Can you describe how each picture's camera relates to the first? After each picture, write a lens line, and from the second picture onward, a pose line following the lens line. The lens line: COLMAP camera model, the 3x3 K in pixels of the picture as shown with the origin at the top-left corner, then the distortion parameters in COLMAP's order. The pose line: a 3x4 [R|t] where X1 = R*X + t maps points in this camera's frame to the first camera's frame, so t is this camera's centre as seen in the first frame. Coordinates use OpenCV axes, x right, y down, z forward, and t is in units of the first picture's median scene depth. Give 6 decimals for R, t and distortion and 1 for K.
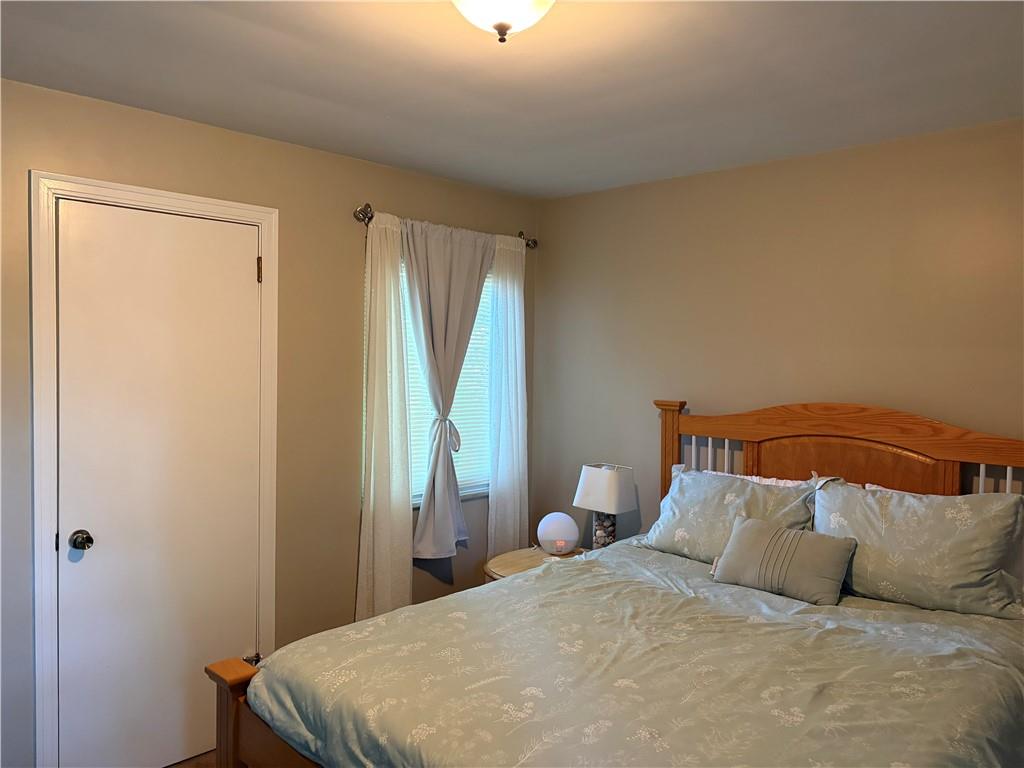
lens RADIAL K [[777.5, 0, 507.9], [0, 777.5, 392.2], [0, 0, 1]] dist [0.076465, -0.082619]
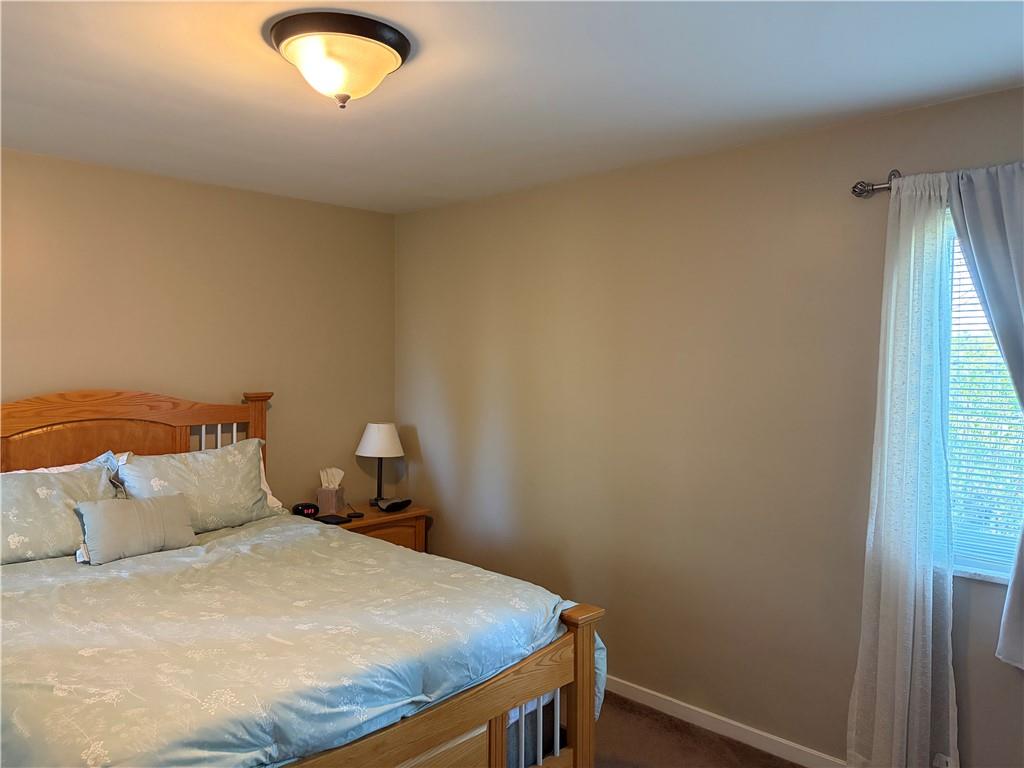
lens RADIAL K [[777.5, 0, 507.9], [0, 777.5, 392.2], [0, 0, 1]] dist [0.076465, -0.082619]
pose [[-0.006060, -0.059479, 0.998211, -0.886982], [0.041023, 0.997374, 0.059678, -0.032756], [-0.999140, 0.041311, -0.003604, 0.509958]]
